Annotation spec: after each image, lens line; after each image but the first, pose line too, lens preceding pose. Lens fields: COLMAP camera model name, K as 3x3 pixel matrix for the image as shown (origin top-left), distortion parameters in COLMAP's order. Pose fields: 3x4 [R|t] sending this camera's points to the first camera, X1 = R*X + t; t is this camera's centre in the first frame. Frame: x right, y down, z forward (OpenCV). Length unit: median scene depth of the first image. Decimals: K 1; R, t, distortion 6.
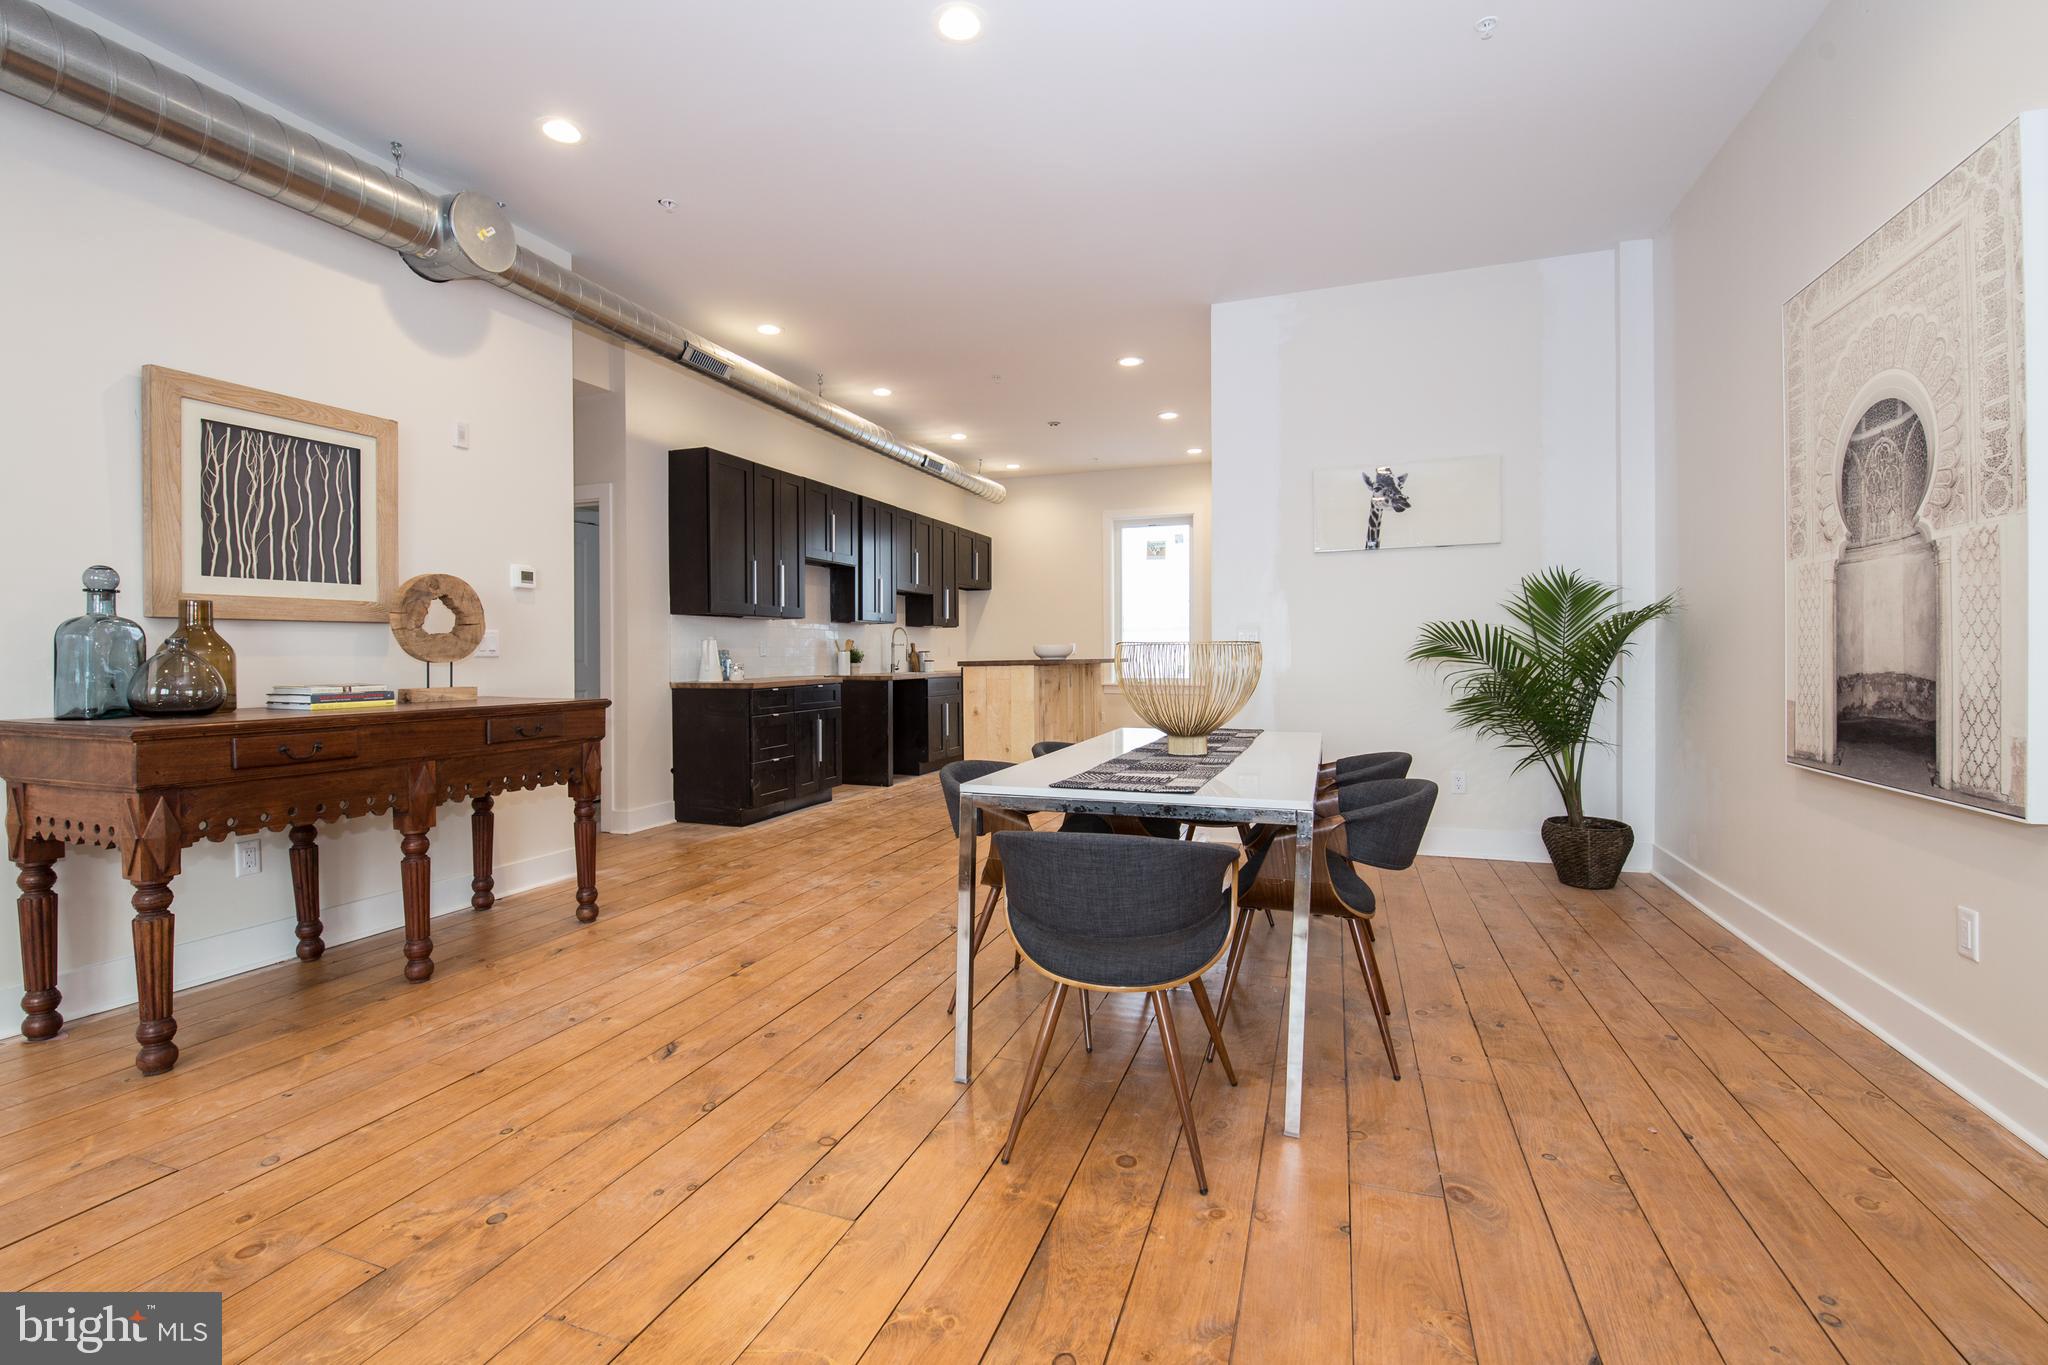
lens RADIAL K [[887.1, 0, 1019.4], [0, 887.1, 664.8], [0, 0, 1]] dist [-0.001532, -0.010083]
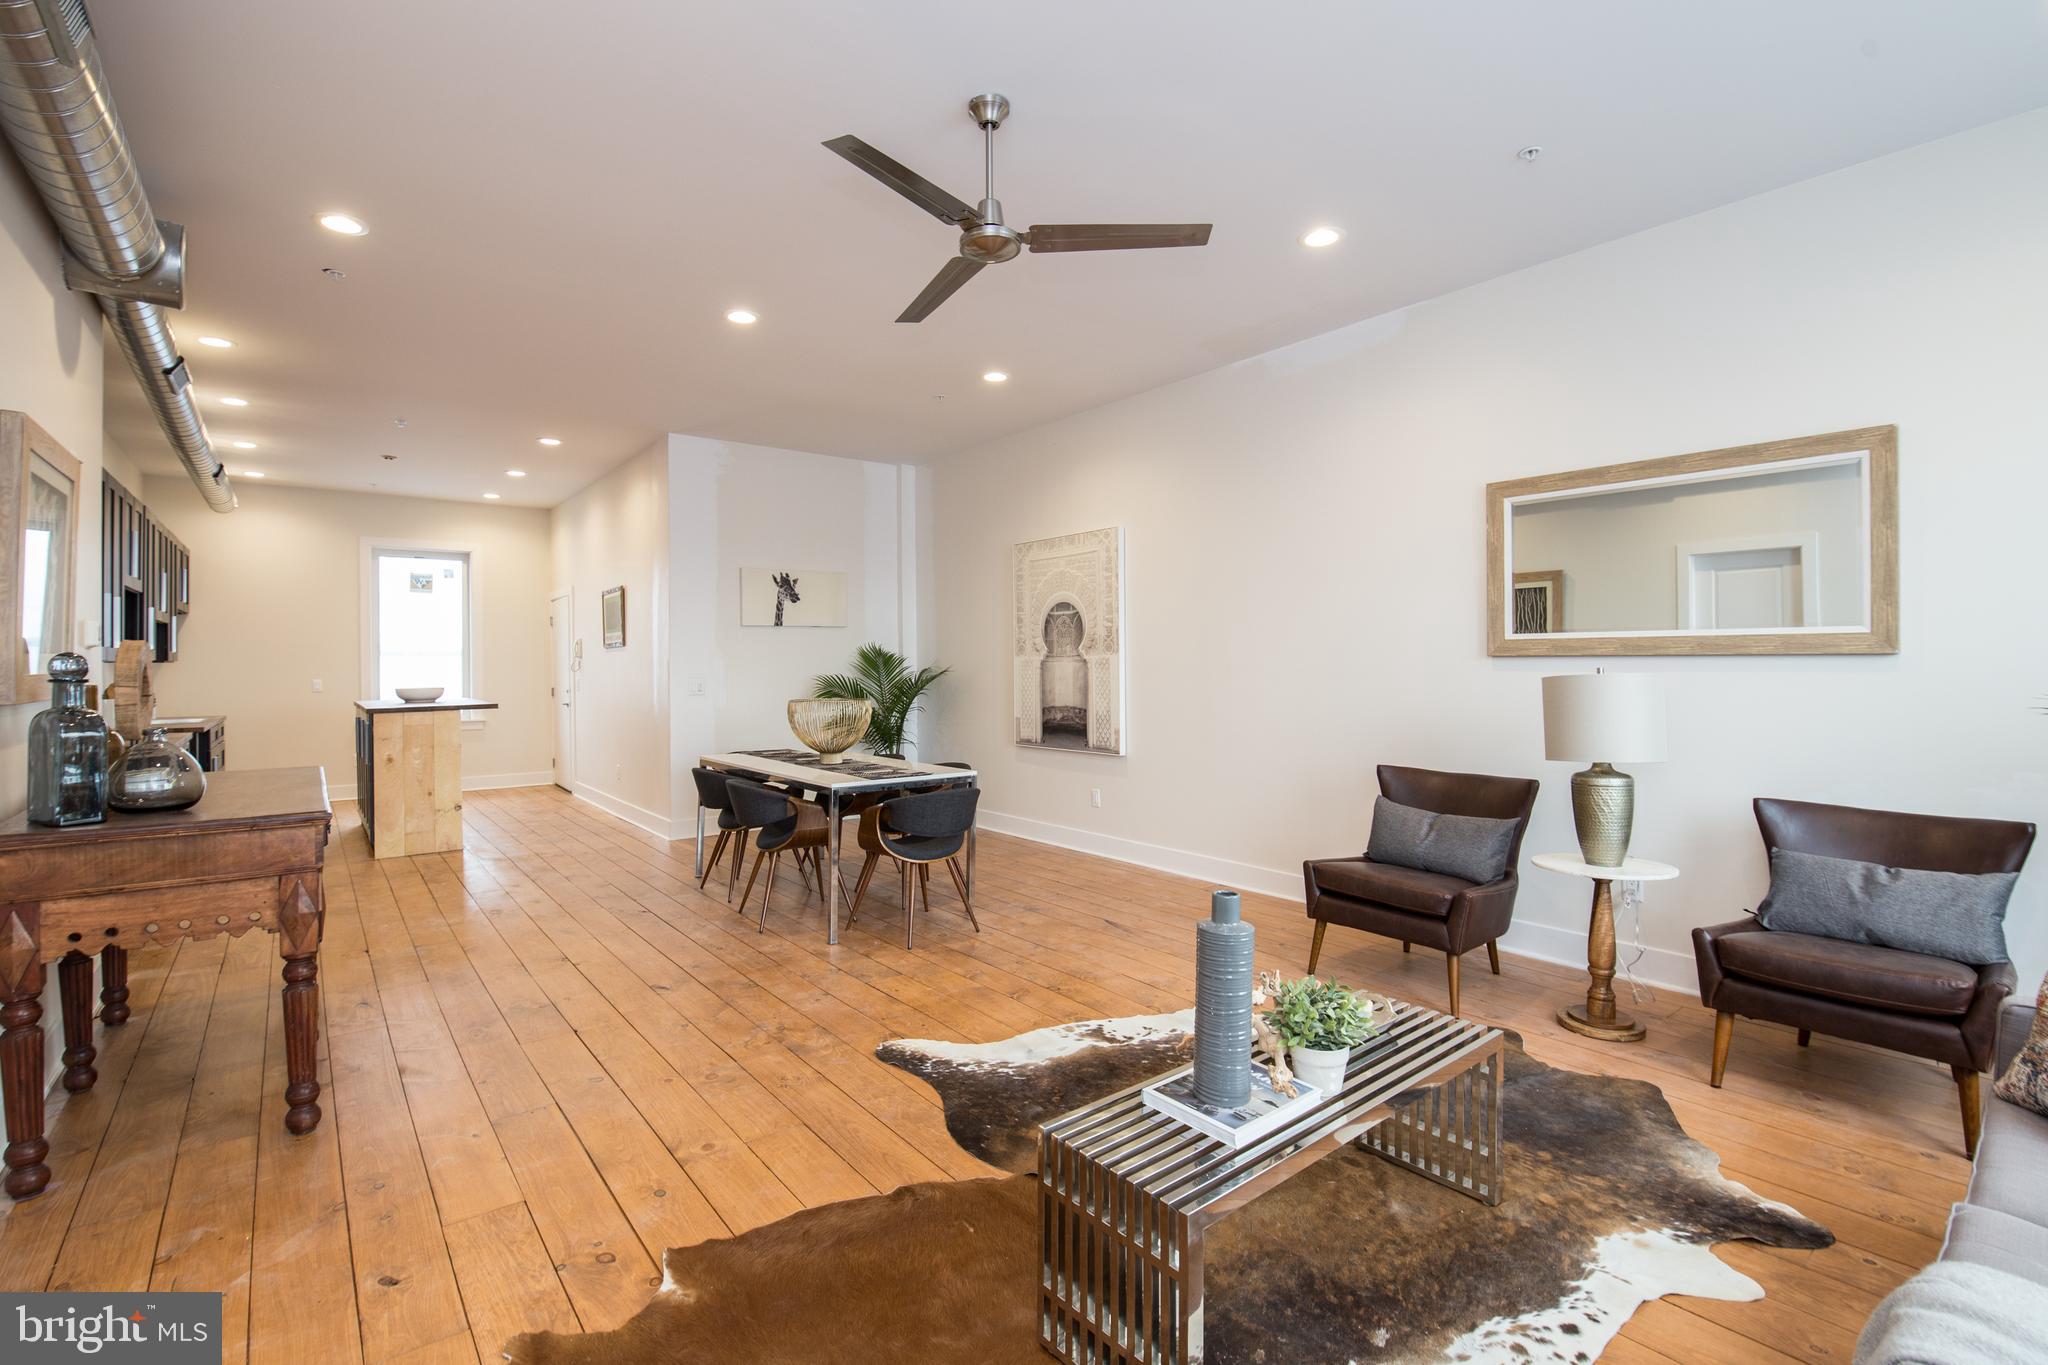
lens RADIAL K [[919.7, 0, 1012.2], [0, 919.7, 663.3], [0, 0, 1]] dist [0.001501, -0.012153]
pose [[0.536622, 0.004590, 0.843810, -1.187391], [0.011752, 0.999848, -0.012913, -0.071048], [-0.843741, 0.016846, 0.536486, -0.288104]]
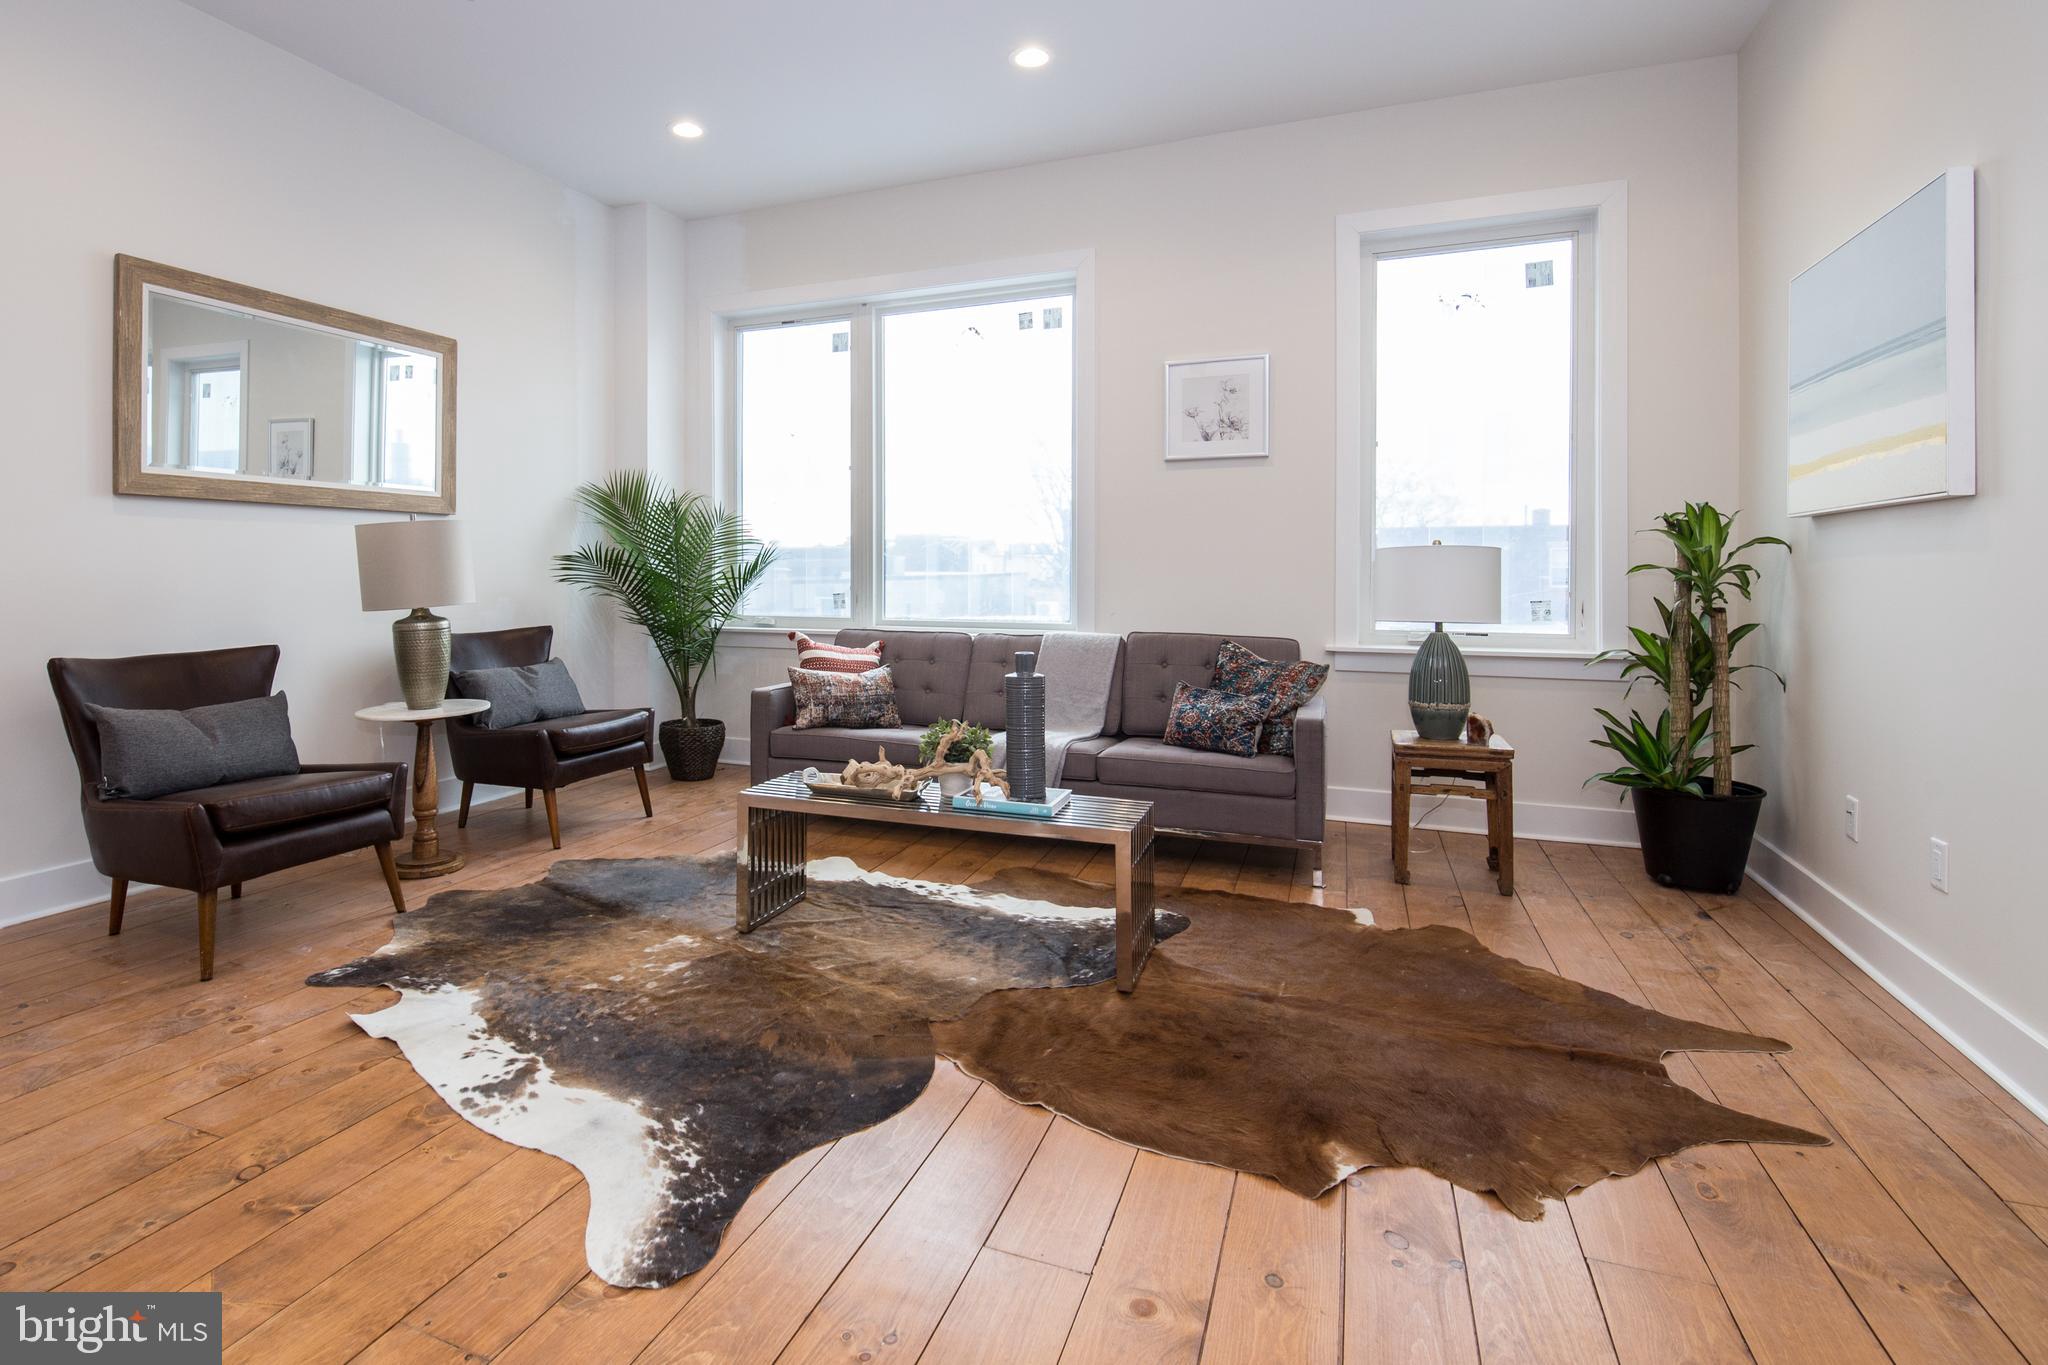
lens RADIAL K [[1020.8, 0, 900.4], [0, 1020.8, 580.9], [0, 0, 1]] dist [0.002100, -0.014634]
pose [[-0.996830, 0.004751, 0.079425, -0.513314], [0.006629, 0.999704, 0.023398, -0.012308], [-0.079290, 0.023850, -0.996566, 0.971175]]
